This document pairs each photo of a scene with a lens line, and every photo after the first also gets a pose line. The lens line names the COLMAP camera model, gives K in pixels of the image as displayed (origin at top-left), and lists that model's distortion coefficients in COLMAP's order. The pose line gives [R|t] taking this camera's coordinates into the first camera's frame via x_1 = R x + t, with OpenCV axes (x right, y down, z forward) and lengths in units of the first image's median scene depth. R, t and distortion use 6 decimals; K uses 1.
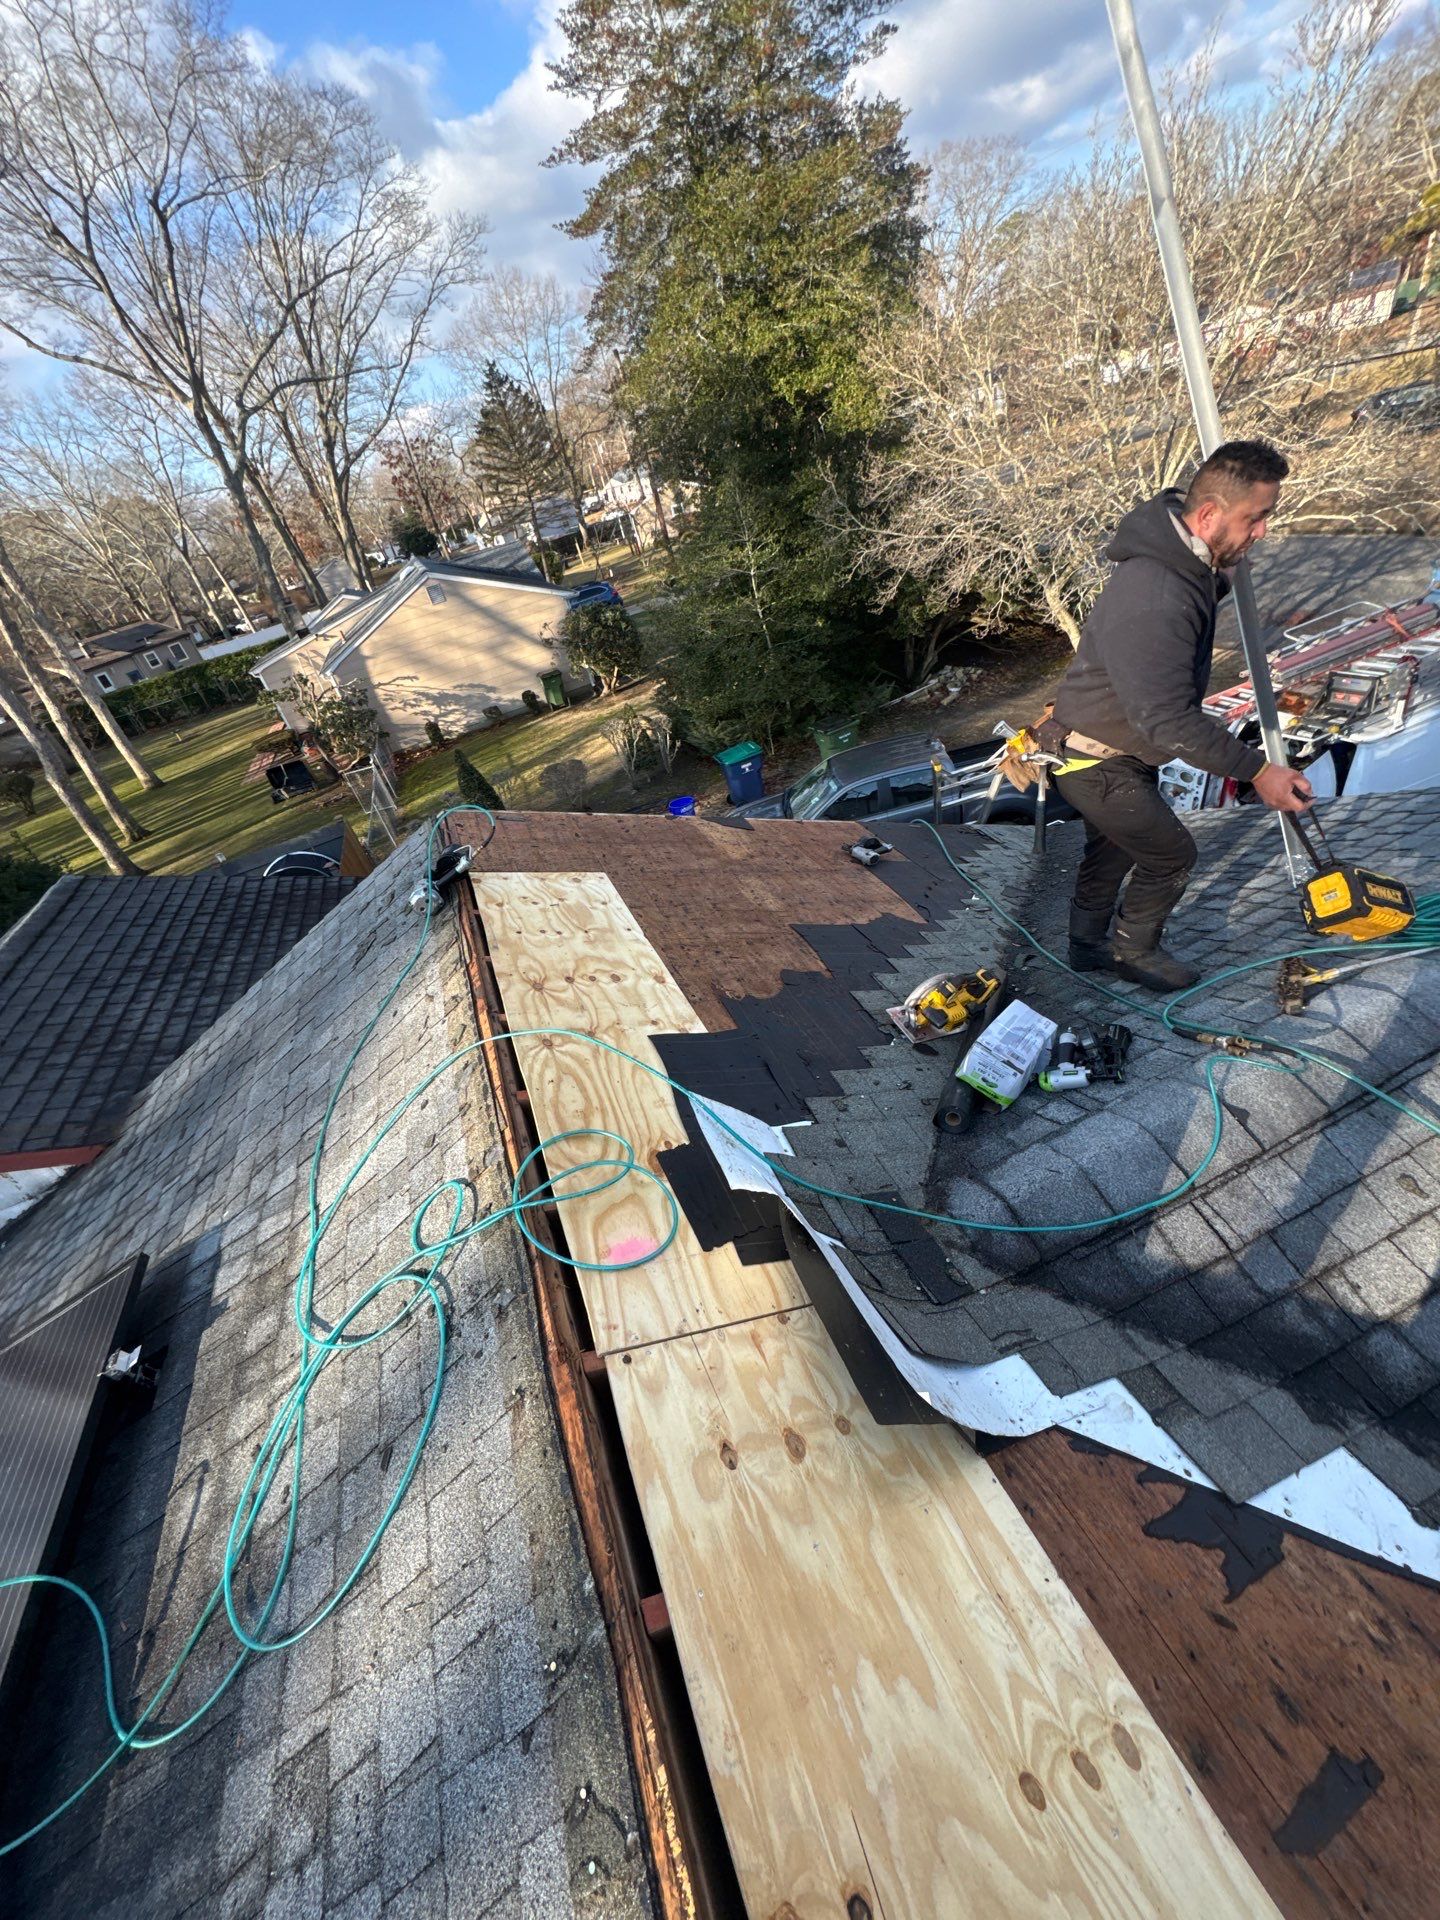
lens RADIAL K [[765.1, 0, 721.0], [0, 765.1, 967.7], [0, 0, 1]] dist [0.001750, 0.000141]
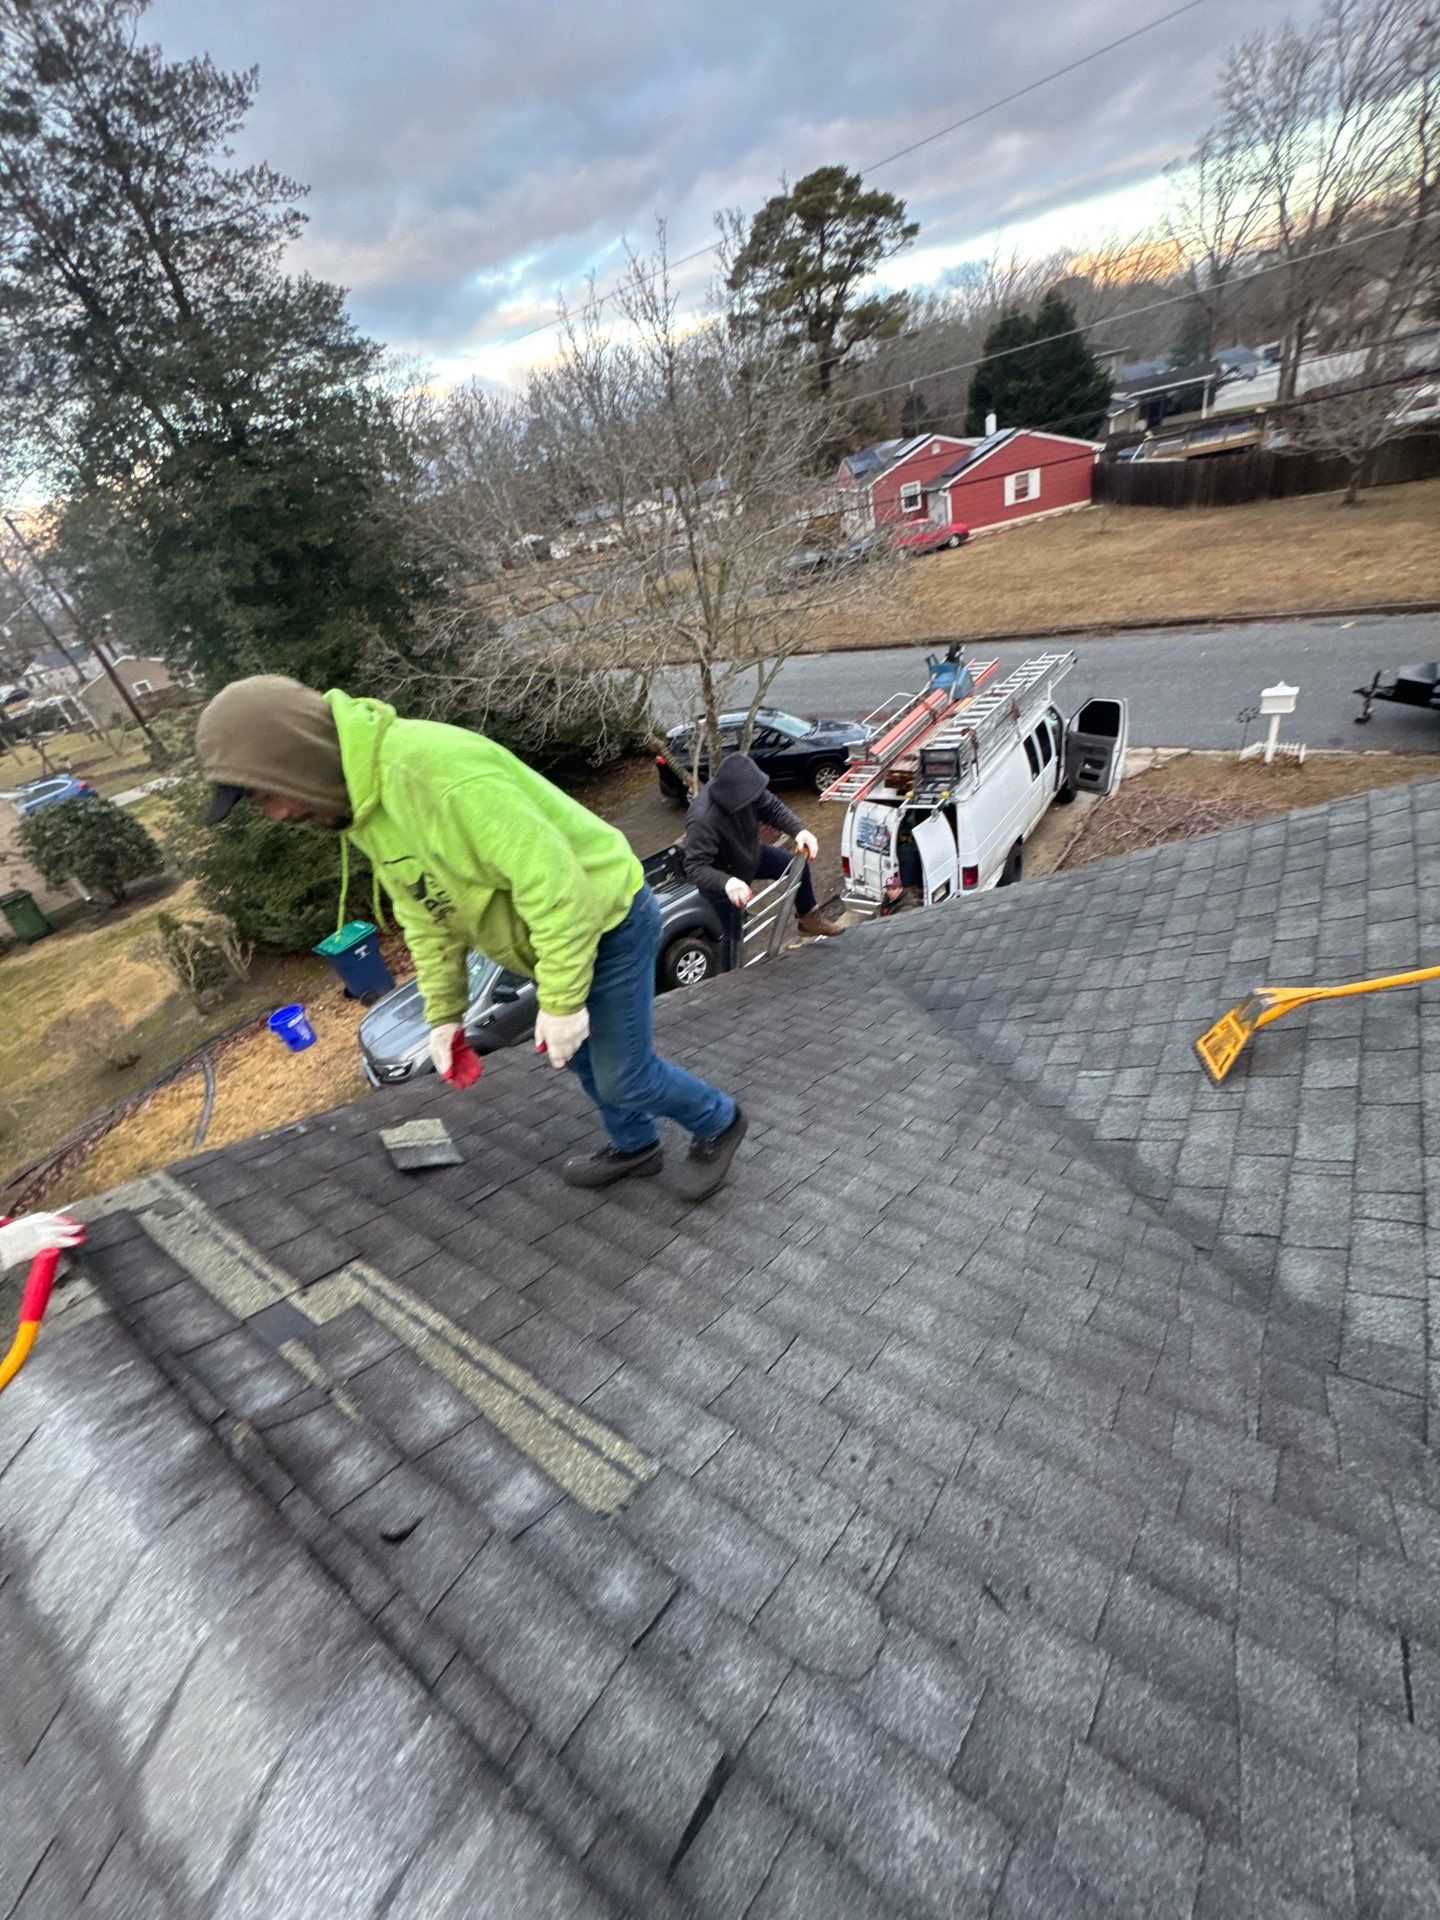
lens RADIAL K [[778.1, 0, 725.6], [0, 778.1, 963.6], [0, 0, 1]] dist [0.001410, -0.000217]
pose [[0.836588, -0.257557, 0.483512, -0.021087], [0.337402, 0.937573, -0.084359, -0.020513], [-0.431601, 0.233712, 0.871263, 0.045258]]
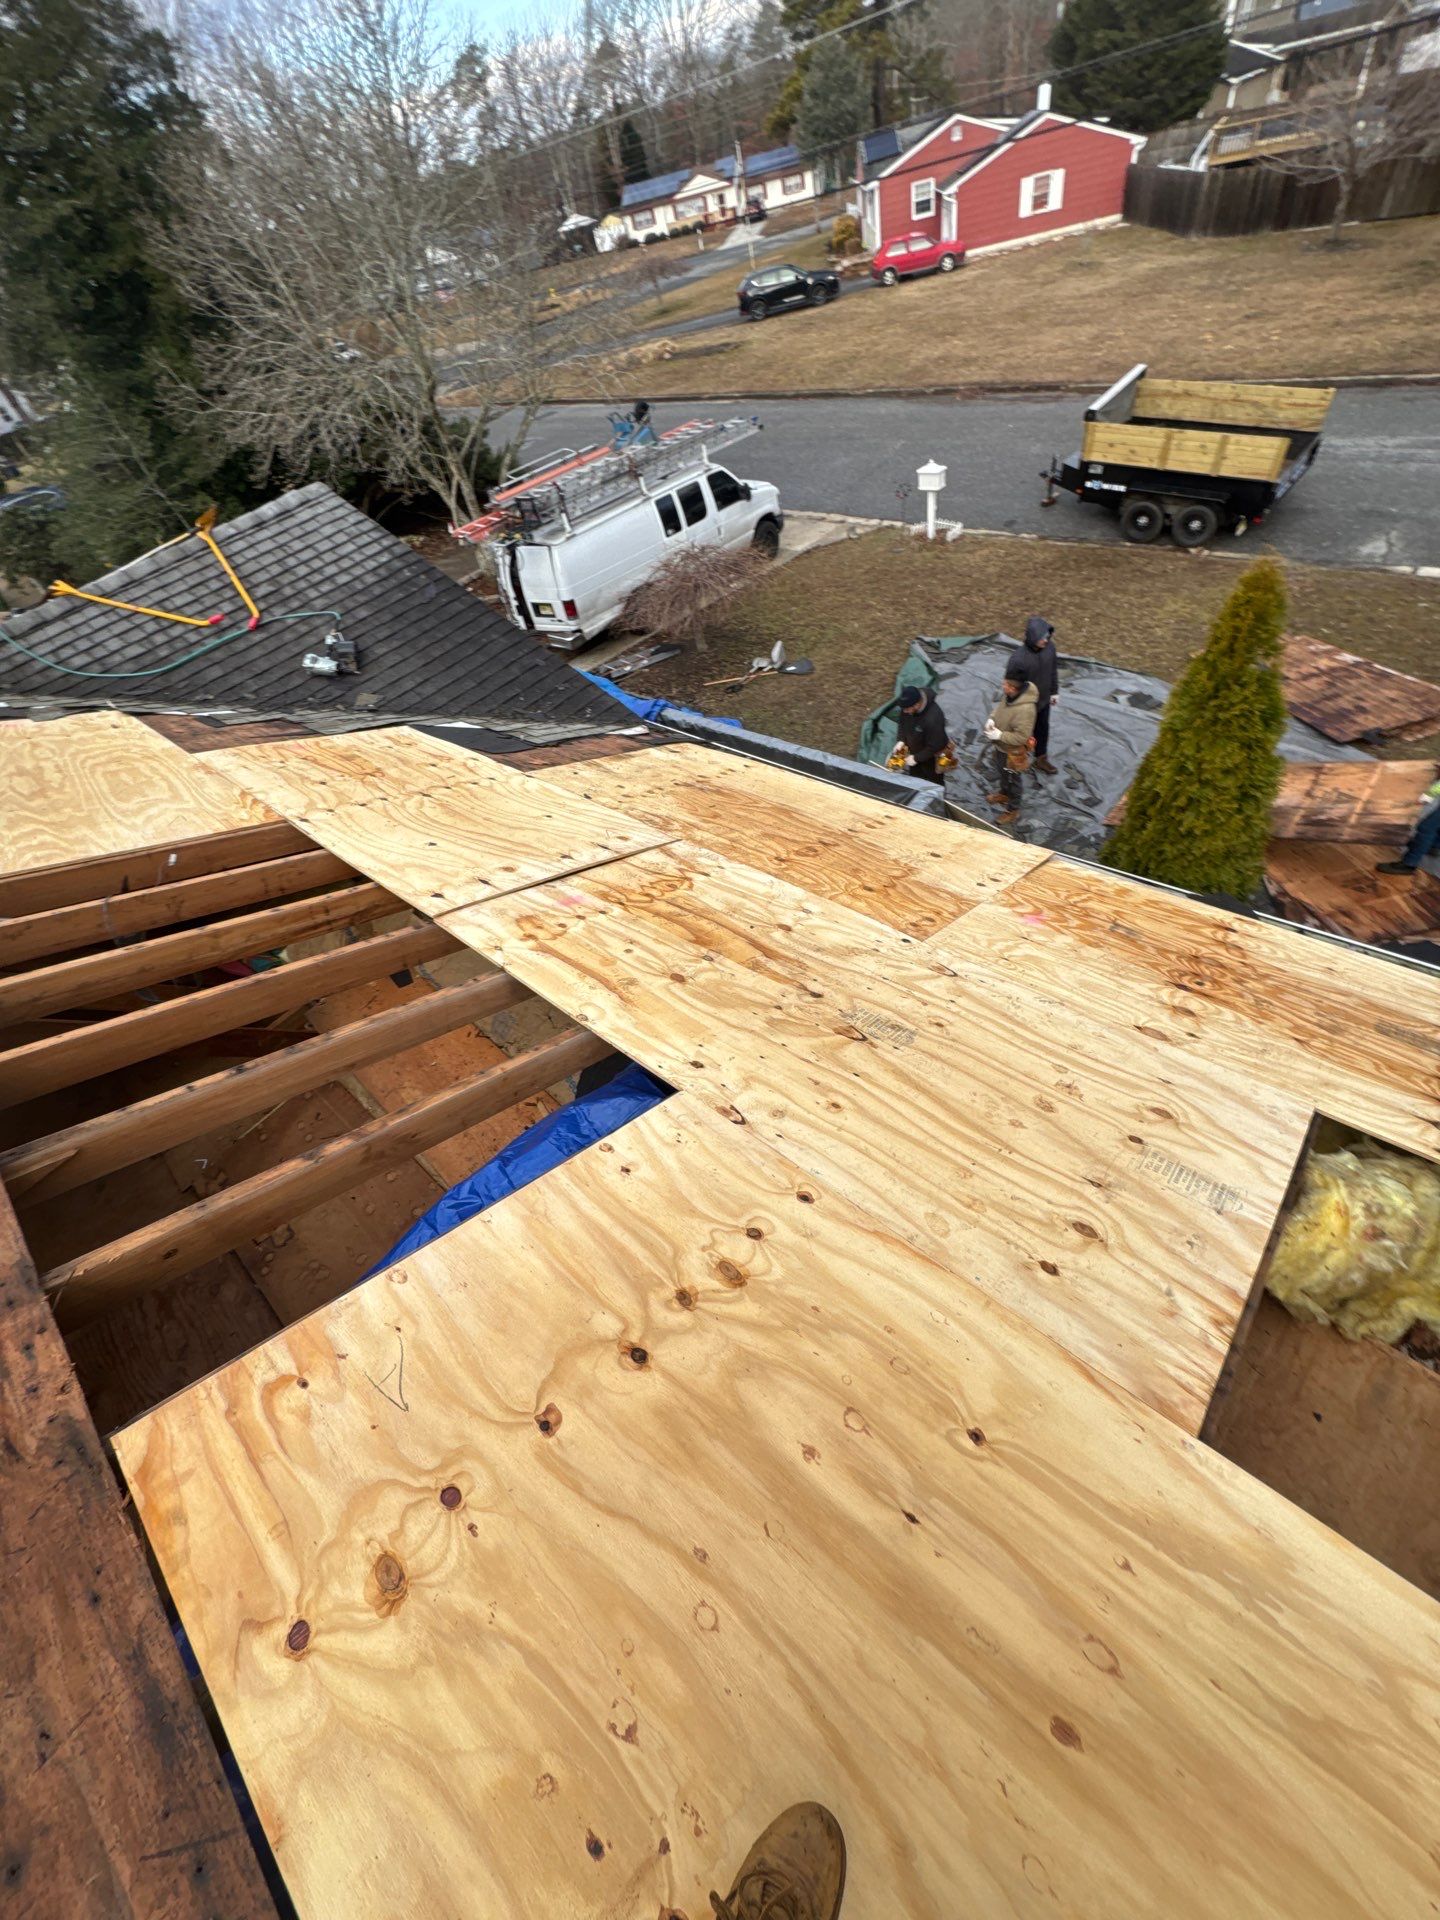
lens RADIAL K [[778.1, 0, 725.6], [0, 778.1, 963.6], [0, 0, 1]] dist [0.001410, -0.000217]
pose [[0.897954, -0.278465, 0.340787, 0.094401], [0.243803, 0.959436, 0.141569, 0.088631], [-0.366386, -0.044038, 0.929420, -0.144031]]
